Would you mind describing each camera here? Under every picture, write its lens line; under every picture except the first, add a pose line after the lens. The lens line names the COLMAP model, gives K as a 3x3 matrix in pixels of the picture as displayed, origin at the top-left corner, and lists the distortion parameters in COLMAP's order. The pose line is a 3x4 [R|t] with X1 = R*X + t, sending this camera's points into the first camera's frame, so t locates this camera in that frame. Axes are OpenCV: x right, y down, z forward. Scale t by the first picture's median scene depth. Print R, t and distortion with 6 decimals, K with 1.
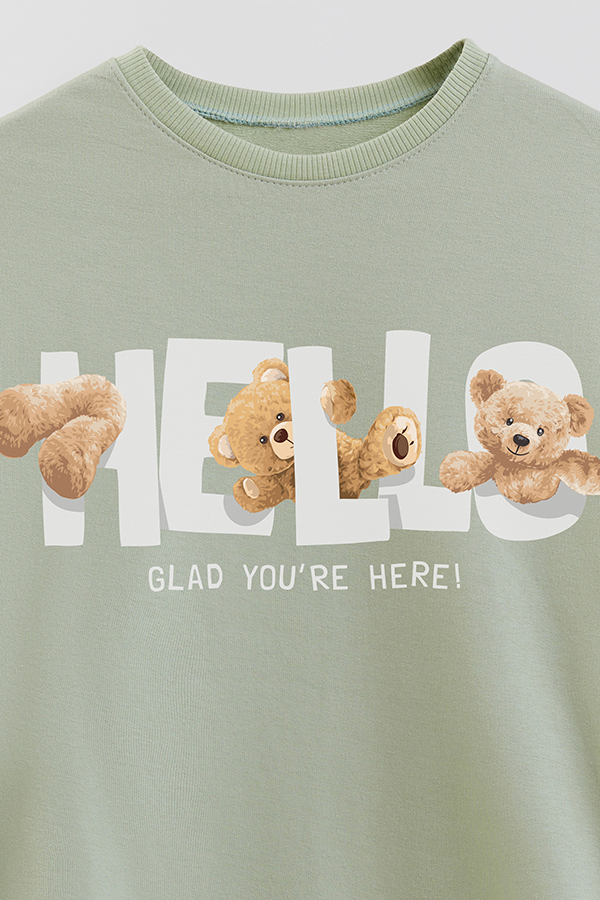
lens RADIAL K [[2229.6, 0, 297.3], [0, 2229.6, 452.0], [0, 0, 1]] dist [-0.078274, 0.000000]
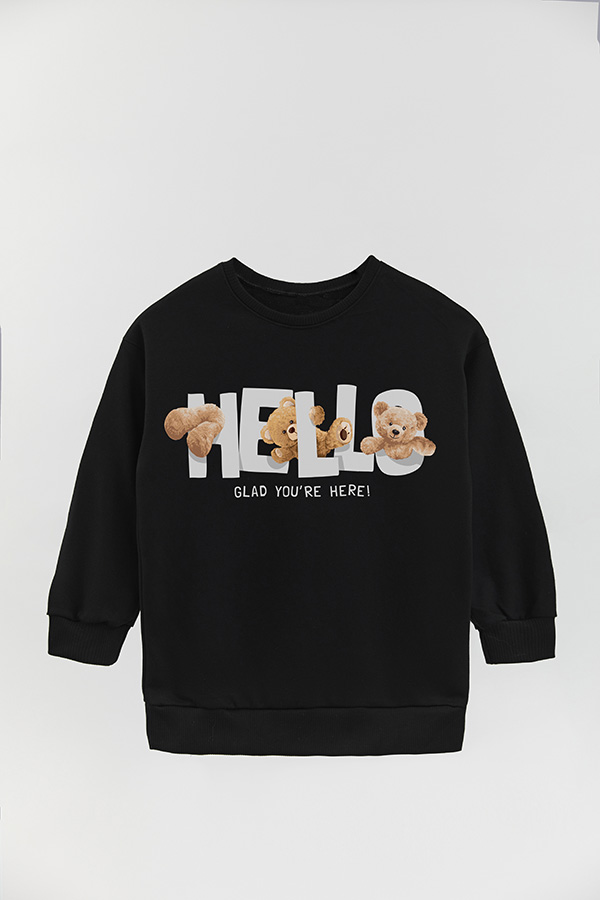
lens RADIAL K [[2229.6, 0, 299.5], [0, 2229.6, 448.4], [0, 0, 1]] dist [-0.078274, 0.000000]
pose [[0.999759, -0.000116, -0.021975, 0.051442], [0.000235, 0.999985, 0.005410, -0.000874], [0.021974, -0.005414, 0.999744, -1.311054]]
